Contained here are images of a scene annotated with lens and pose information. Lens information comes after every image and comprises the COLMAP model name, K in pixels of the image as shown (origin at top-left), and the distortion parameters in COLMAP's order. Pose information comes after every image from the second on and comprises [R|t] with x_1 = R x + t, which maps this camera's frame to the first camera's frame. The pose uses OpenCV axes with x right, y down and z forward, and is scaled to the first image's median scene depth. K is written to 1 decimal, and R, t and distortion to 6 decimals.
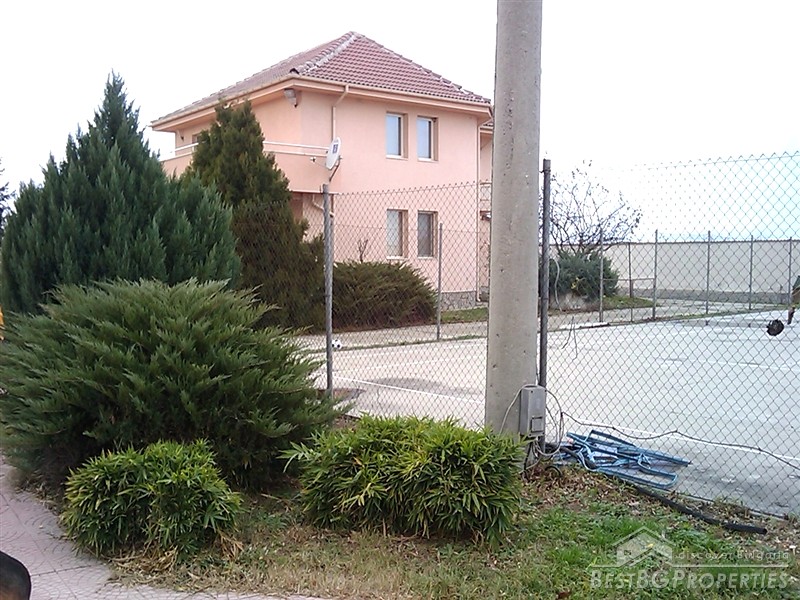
lens RADIAL K [[838.1, 0, 415.7], [0, 838.1, 298.3], [0, 0, 1]] dist [-0.017432, -0.065457]
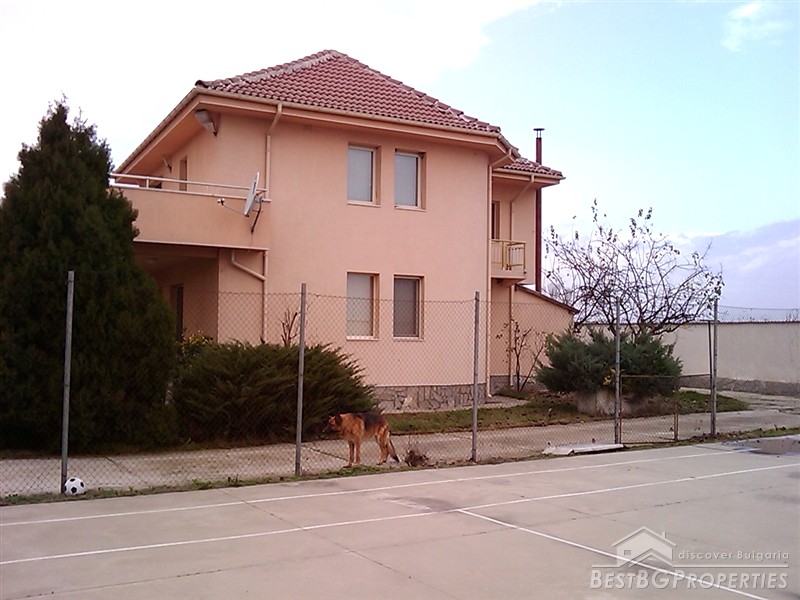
lens RADIAL K [[844.3, 0, 421.9], [0, 844.3, 301.5], [0, 0, 1]] dist [-0.032491, -0.033010]
pose [[0.988205, 0.004849, -0.153061, 0.141374], [-0.018979, 0.995671, -0.090992, -0.013859], [0.151957, 0.092824, 0.984019, 0.272390]]
